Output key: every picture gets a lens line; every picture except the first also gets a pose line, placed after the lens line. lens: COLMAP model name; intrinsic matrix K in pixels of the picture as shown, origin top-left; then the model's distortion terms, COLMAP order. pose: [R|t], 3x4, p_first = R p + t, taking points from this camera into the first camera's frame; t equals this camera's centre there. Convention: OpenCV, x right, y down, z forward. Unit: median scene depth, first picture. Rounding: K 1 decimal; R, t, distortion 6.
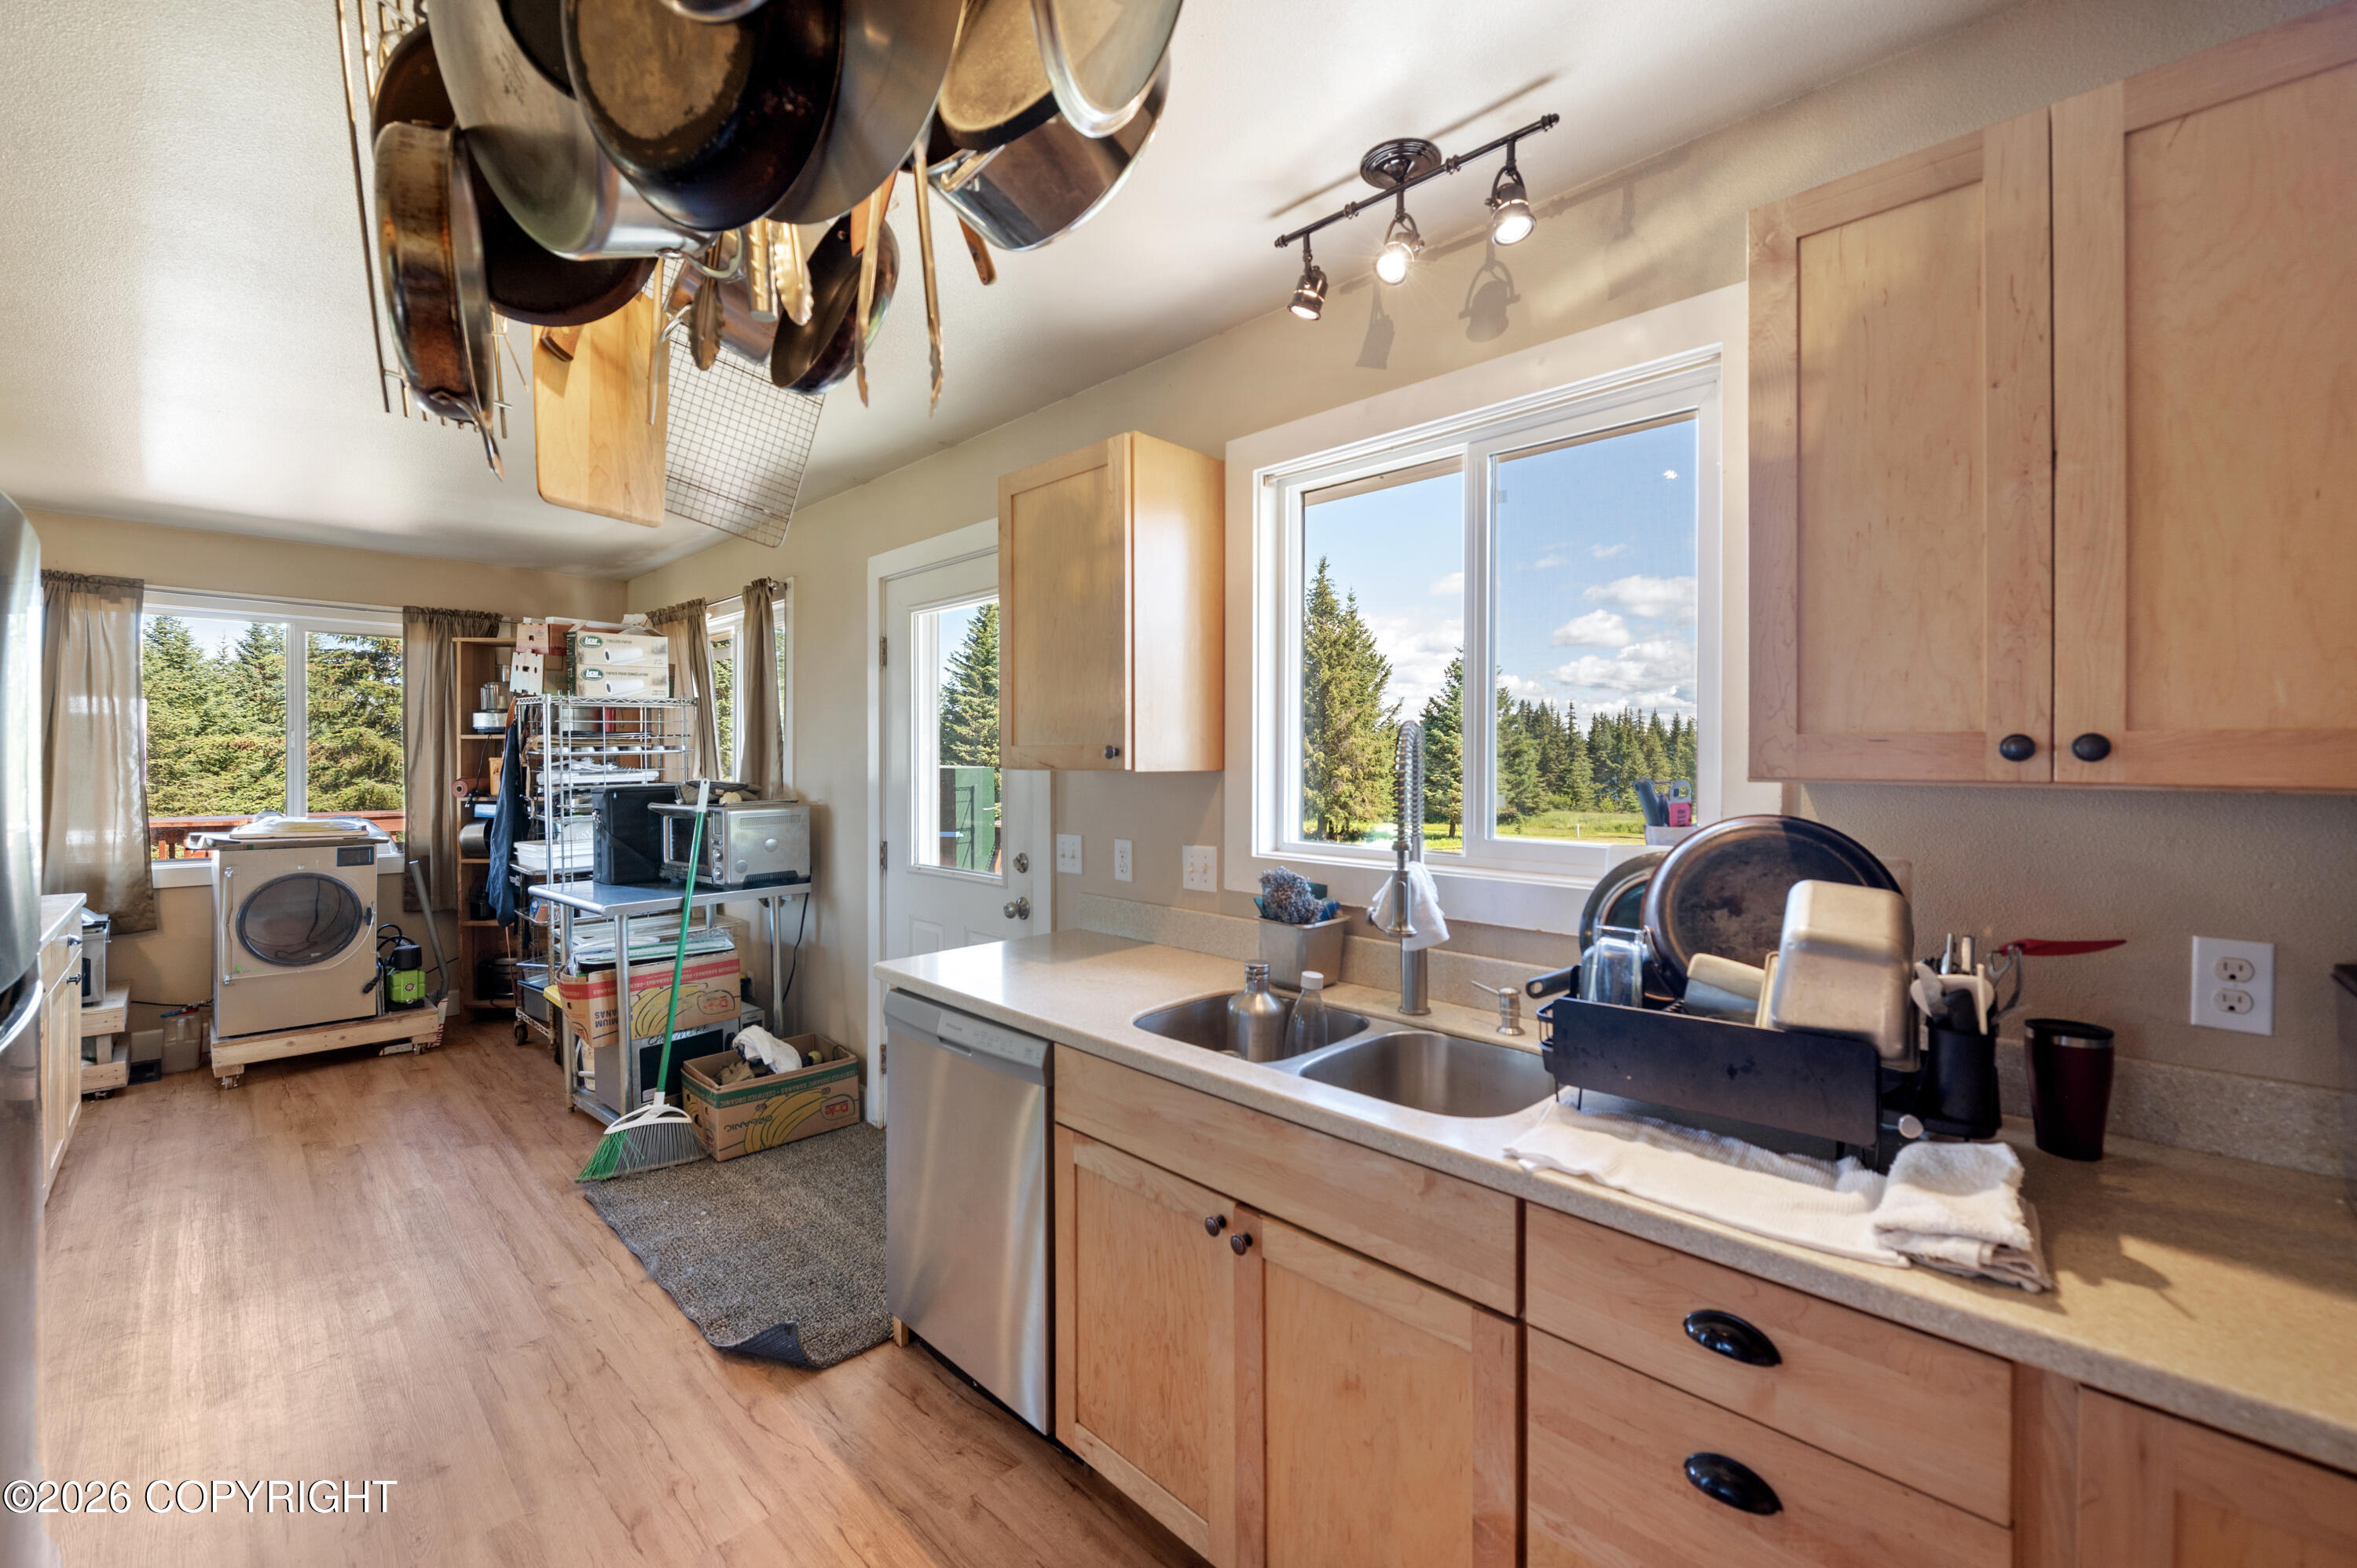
lens RADIAL K [[947.2, 0, 1170.6], [0, 947.2, 759.1], [0, 0, 1]] dist [-0.005956, -0.001134]
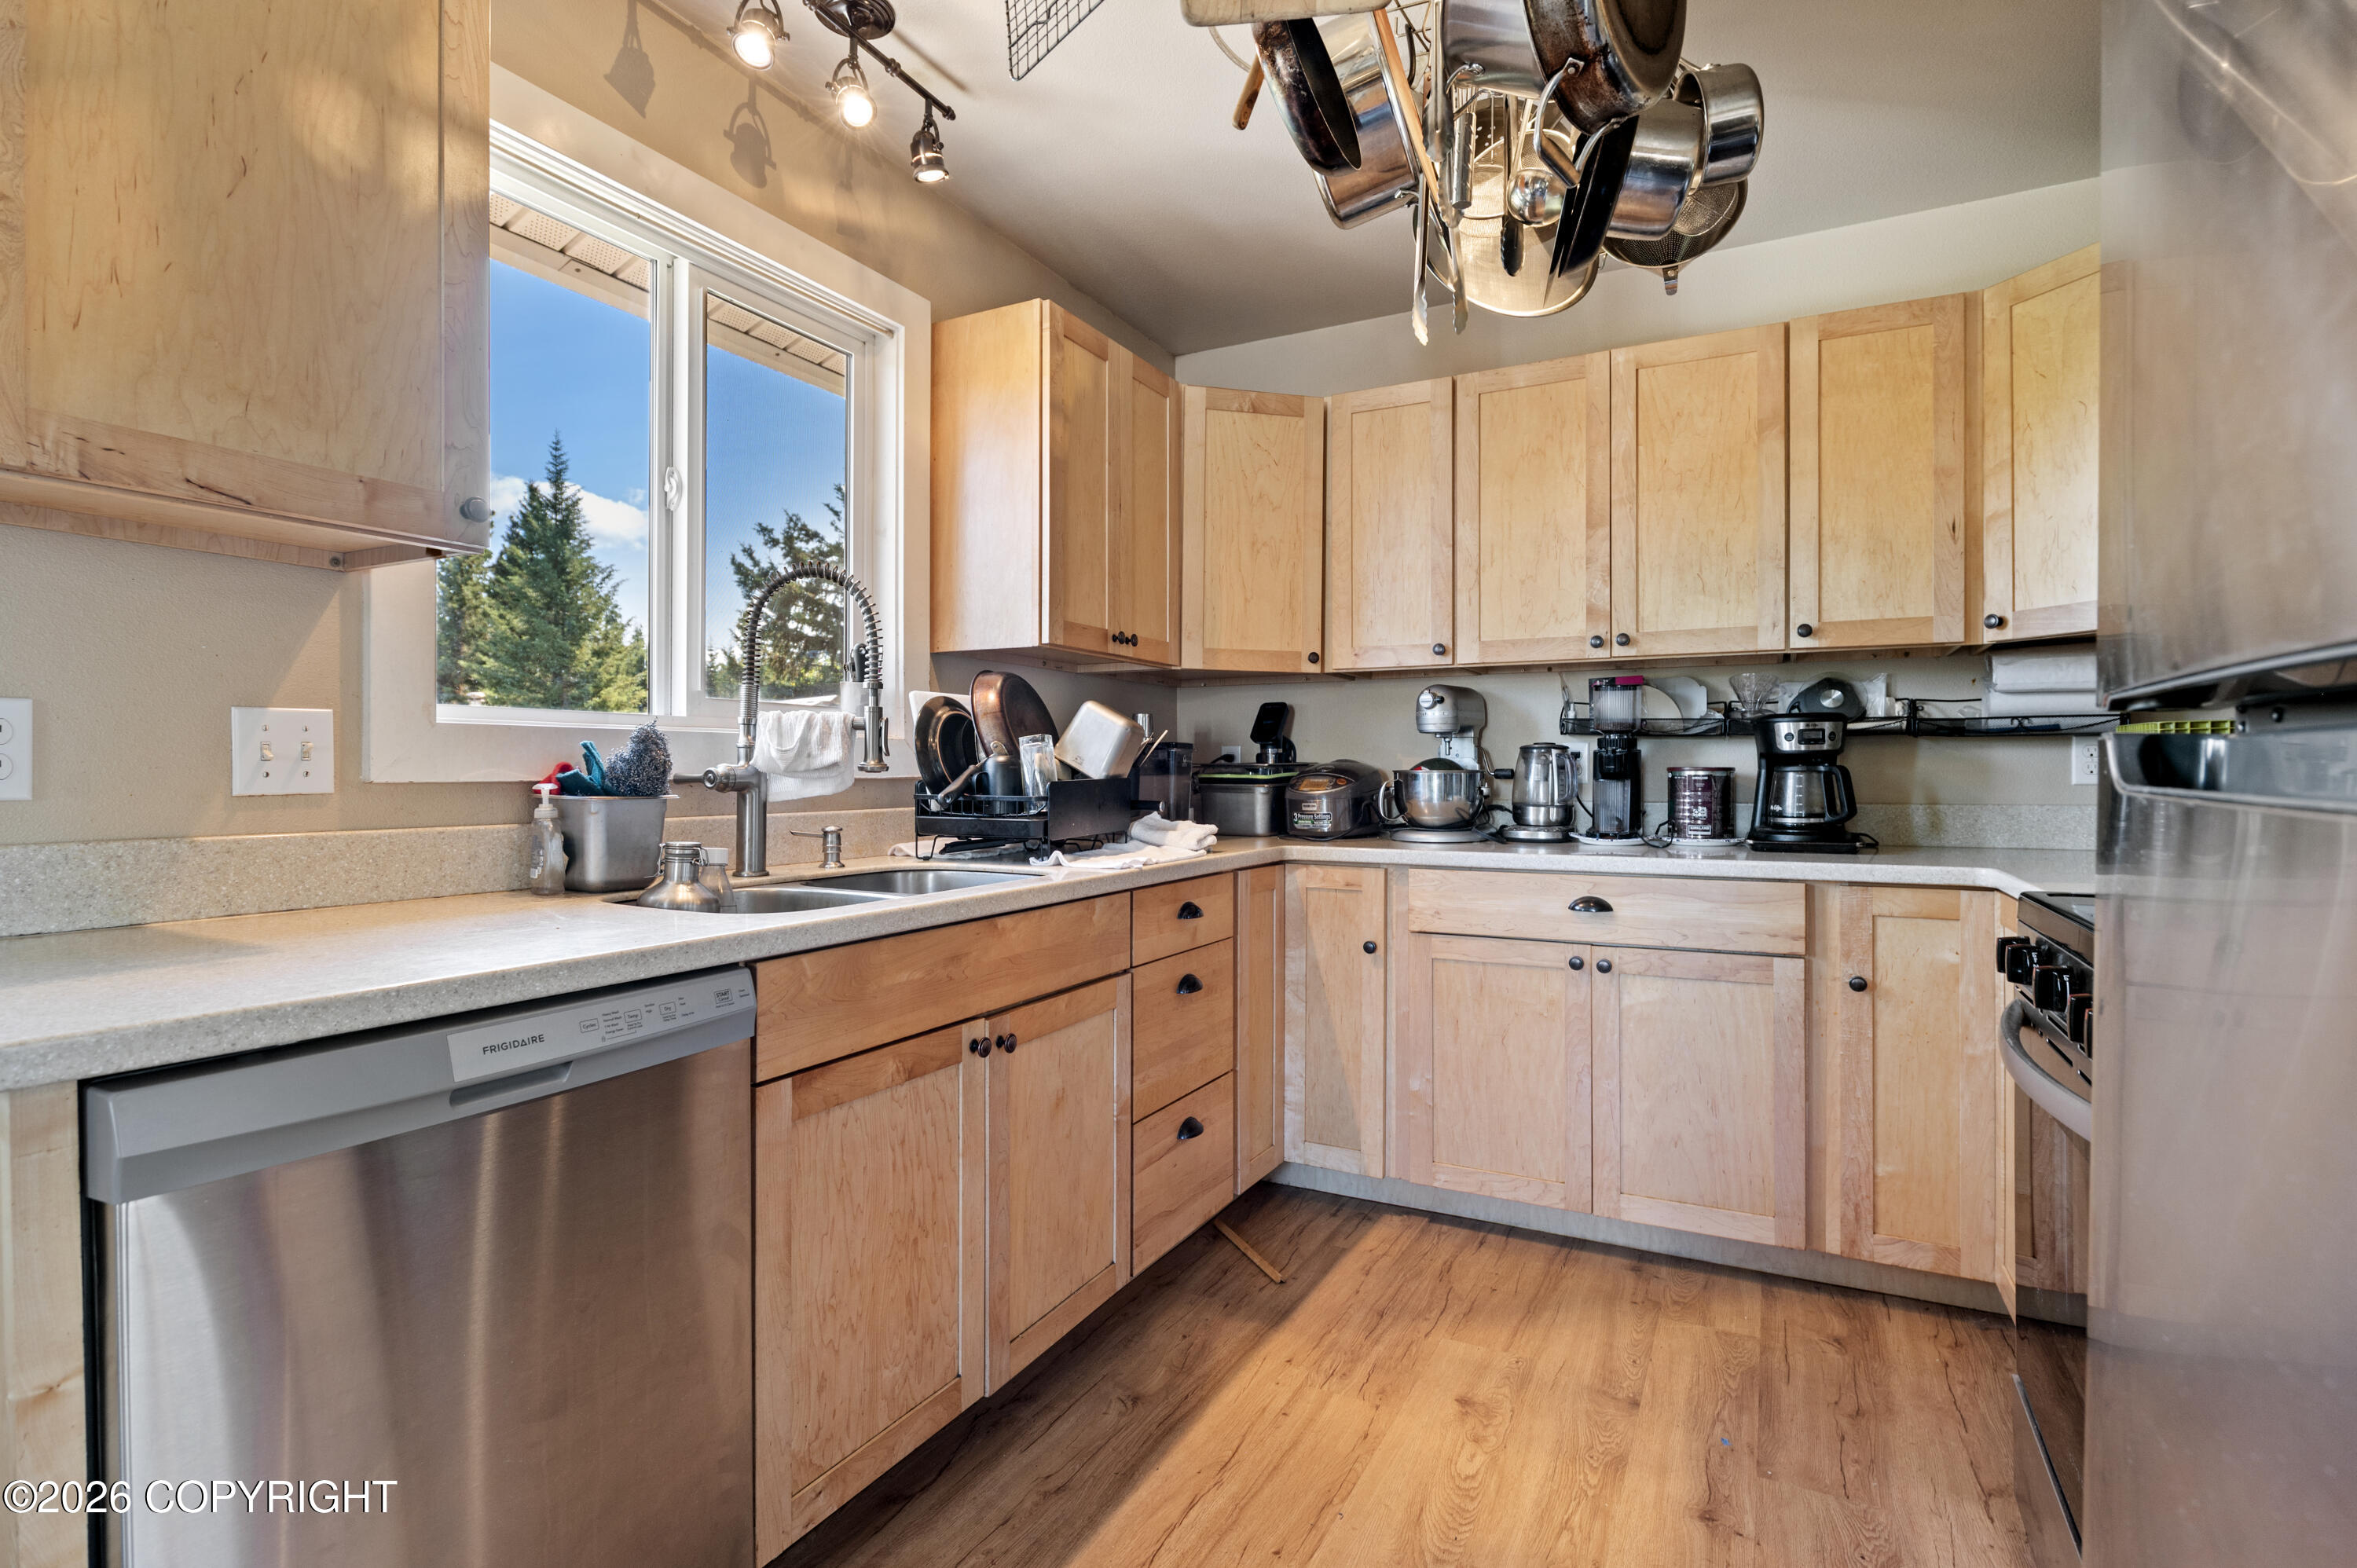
lens RADIAL K [[1194.4, 0, 1188.5], [0, 1194.4, 782.6], [0, 0, 1]] dist [-0.005801, -0.002714]
pose [[-0.308651, -0.003286, 0.951170, -1.557011], [0.004342, 0.999979, 0.004863, 0.274416], [-0.951166, 0.005631, -0.308630, 1.518753]]
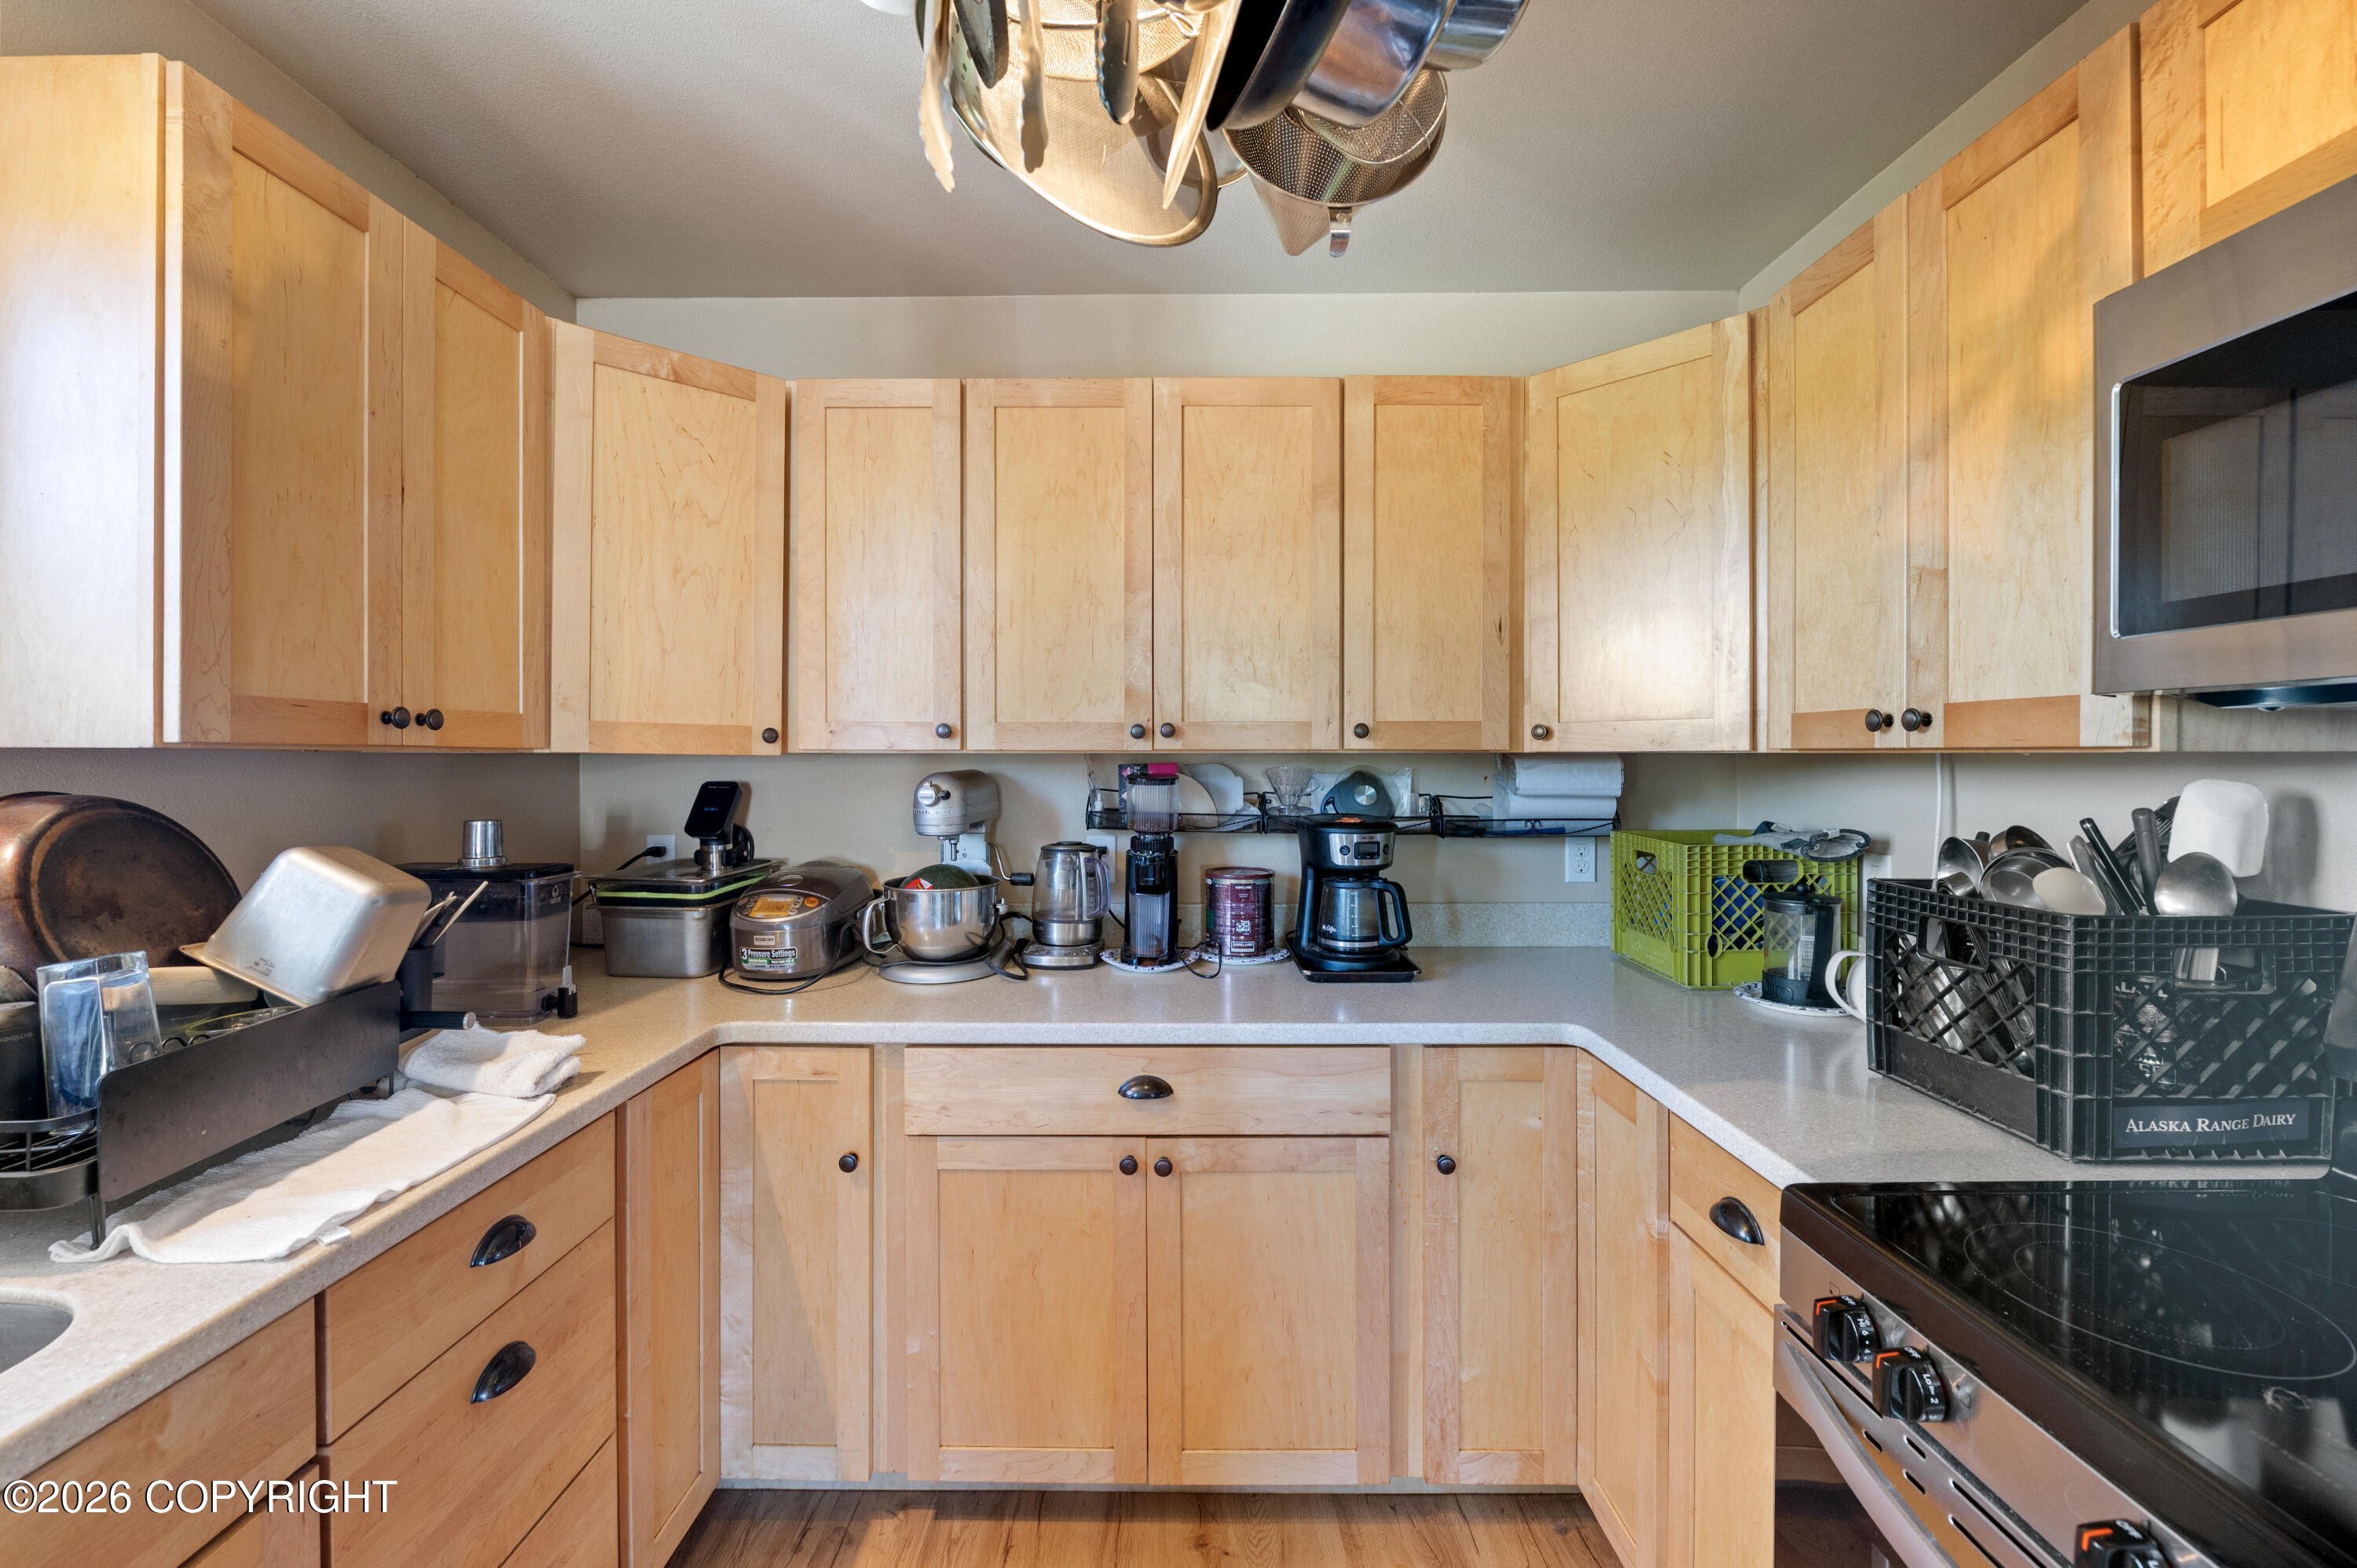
lens RADIAL K [[947.2, 0, 1175.5], [0, 947.2, 777.1], [0, 0, 1]] dist [-0.005956, -0.001134]
pose [[-0.702431, -0.020533, 0.711456, -0.638458], [-0.002738, 0.999654, 0.026148, 0.027948], [-0.711747, 0.016419, -0.702244, 1.026108]]
